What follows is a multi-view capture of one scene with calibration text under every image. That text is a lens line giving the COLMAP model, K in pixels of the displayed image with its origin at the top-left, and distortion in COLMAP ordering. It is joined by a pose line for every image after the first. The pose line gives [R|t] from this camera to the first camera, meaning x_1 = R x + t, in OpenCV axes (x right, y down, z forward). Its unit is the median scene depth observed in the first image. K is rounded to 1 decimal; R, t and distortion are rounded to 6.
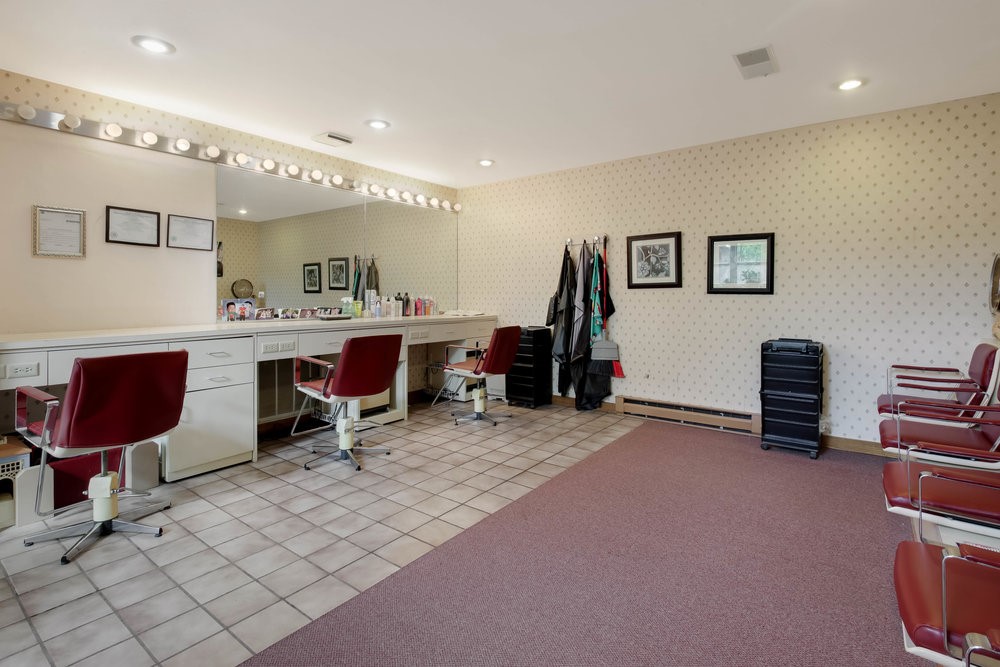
lens RADIAL K [[484.5, 0, 498.5], [0, 484.5, 296.5], [0, 0, 1]] dist [0.031974, -0.009866]
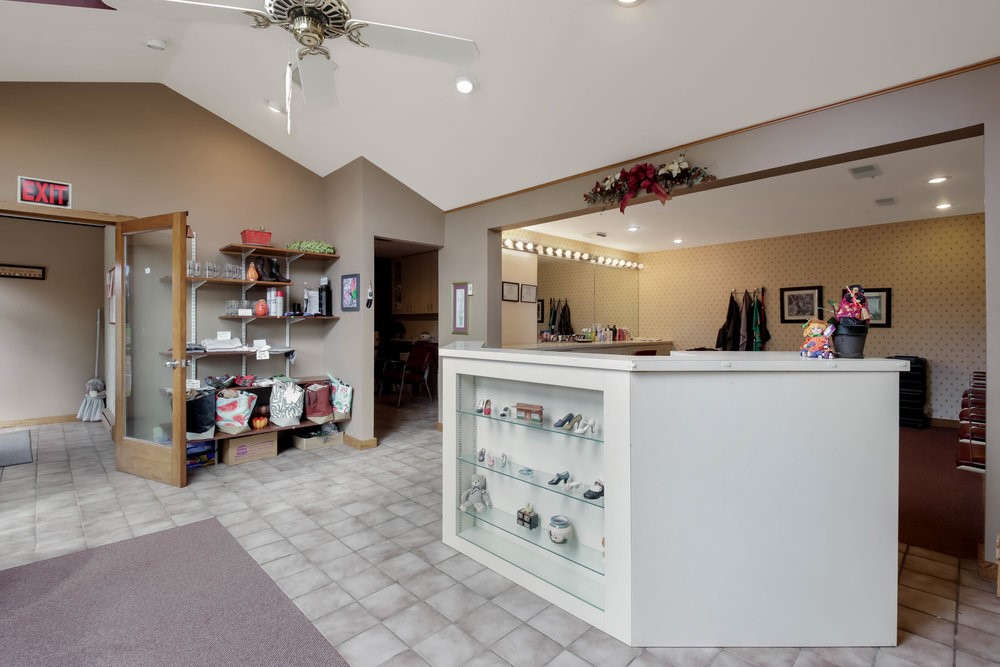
lens RADIAL K [[458.7, 0, 498.5], [0, 458.7, 323.6], [0, 0, 1]] dist [0.016282, -0.015654]
pose [[0.988608, -0.000694, -0.150509, -0.436690], [-0.000185, 0.999983, -0.005829, -0.007576], [0.150510, 0.005790, 0.988592, -0.612551]]
